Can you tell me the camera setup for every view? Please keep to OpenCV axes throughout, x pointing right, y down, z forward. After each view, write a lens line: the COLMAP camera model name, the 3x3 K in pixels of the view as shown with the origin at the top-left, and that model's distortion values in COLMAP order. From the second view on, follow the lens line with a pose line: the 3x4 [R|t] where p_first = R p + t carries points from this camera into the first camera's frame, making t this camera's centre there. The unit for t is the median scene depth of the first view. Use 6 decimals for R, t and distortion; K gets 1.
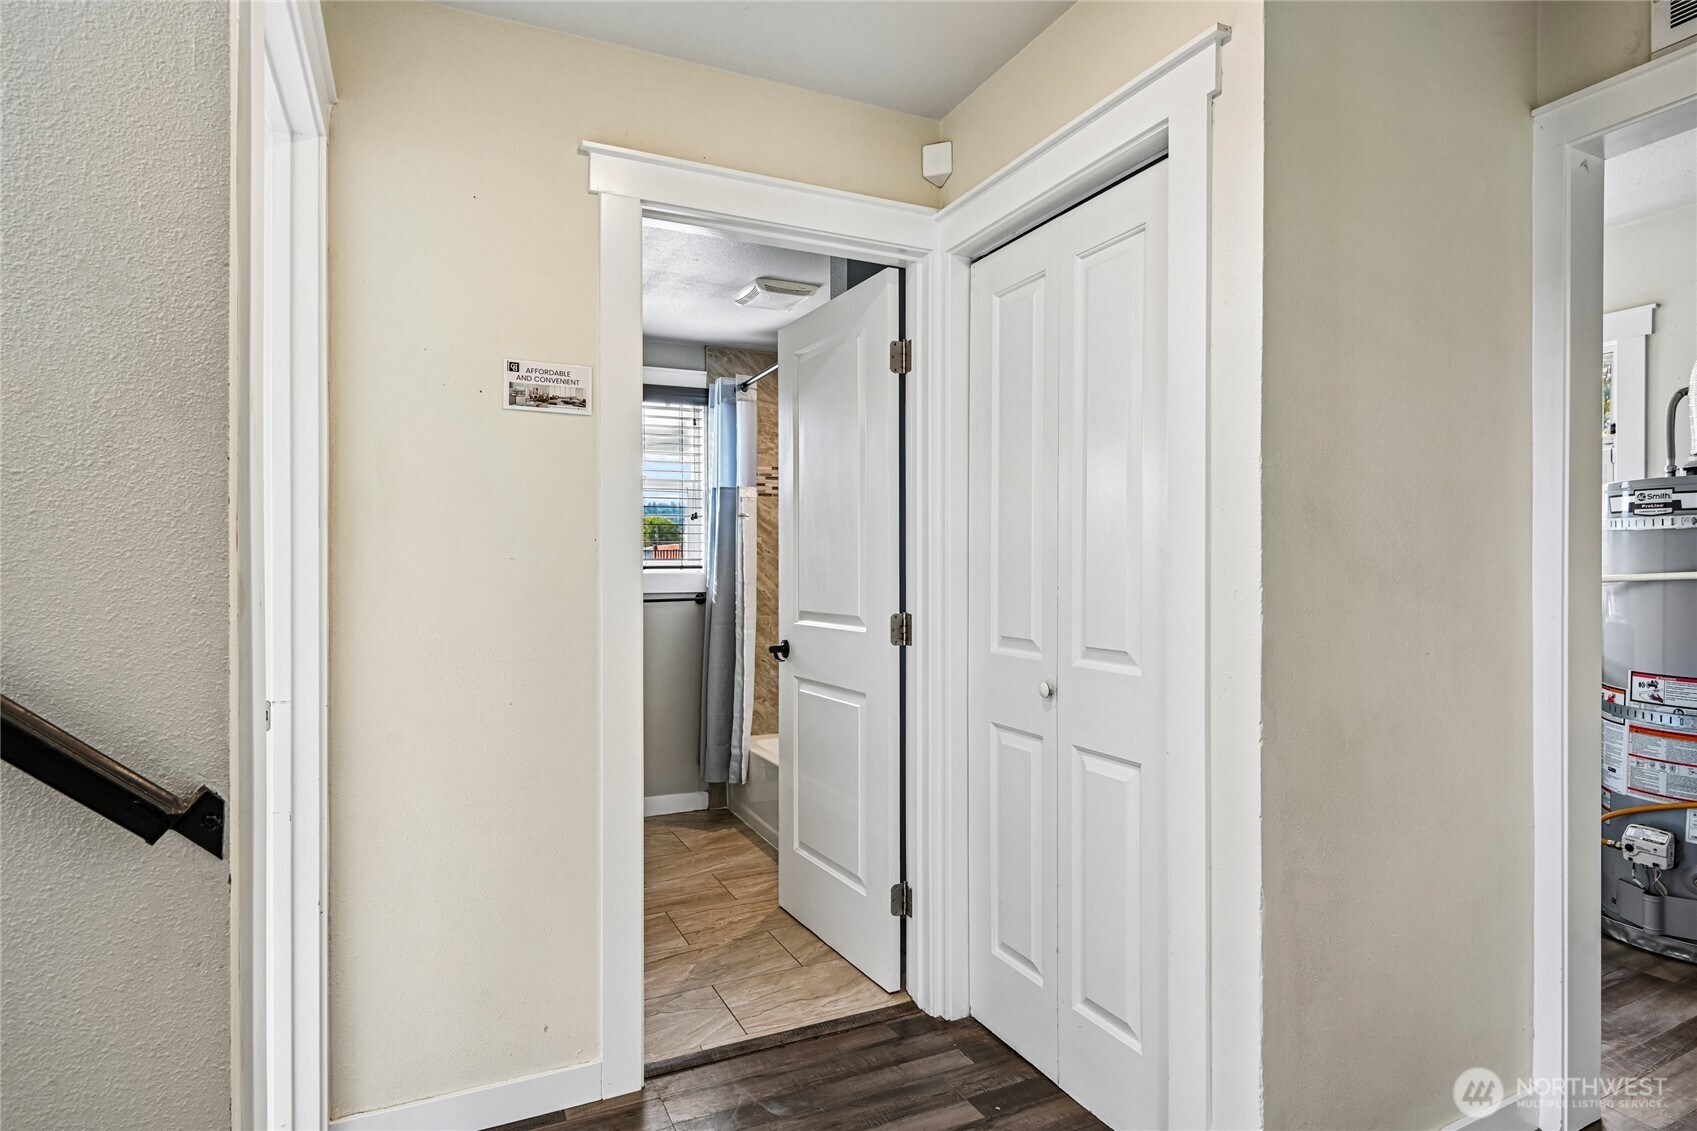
lens RADIAL K [[892.4, 0, 851.3], [0, 892.4, 568.3], [0, 0, 1]] dist [-0.008864, -0.003769]
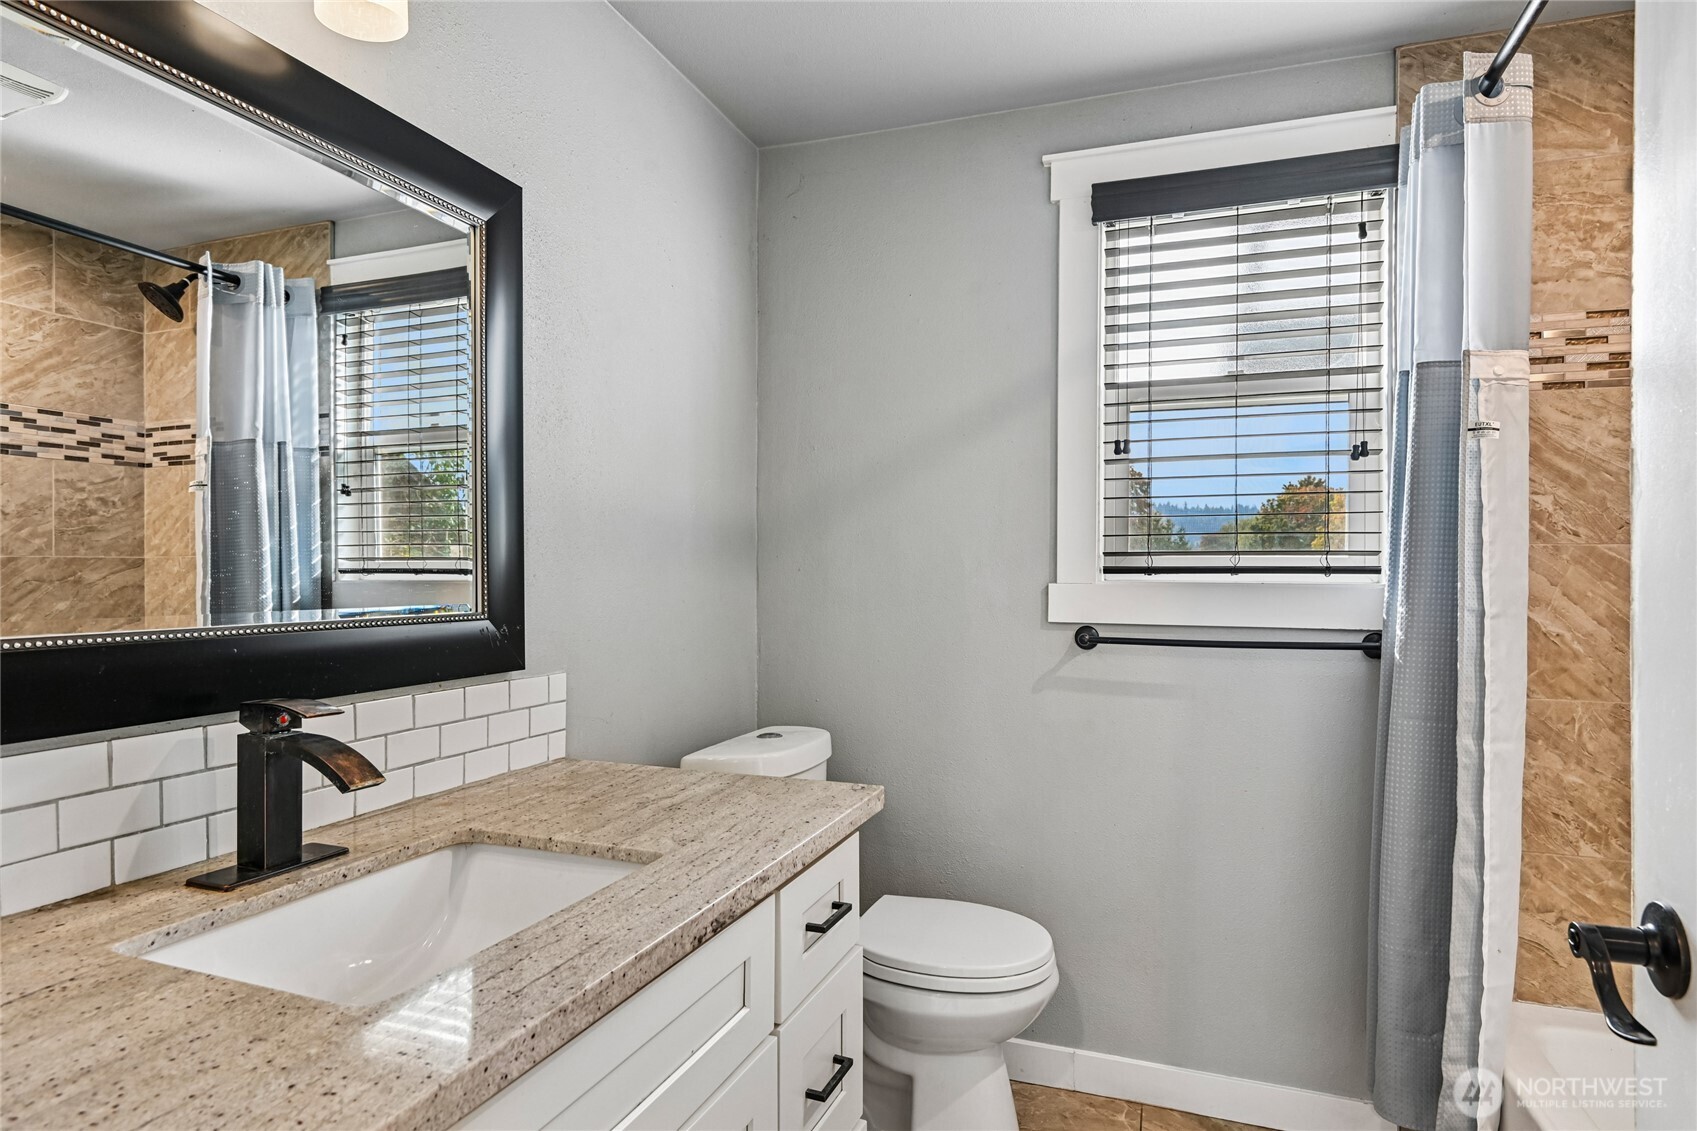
lens RADIAL K [[930.7, 0, 895.6], [0, 930.7, 575.9], [0, 0, 1]] dist [-0.003692, -0.007985]
pose [[0.736248, 0.004258, -0.676699, -0.040301], [-0.003059, 0.999991, 0.002964, 0.000596], [0.676705, -0.000112, 0.736254, 0.543776]]
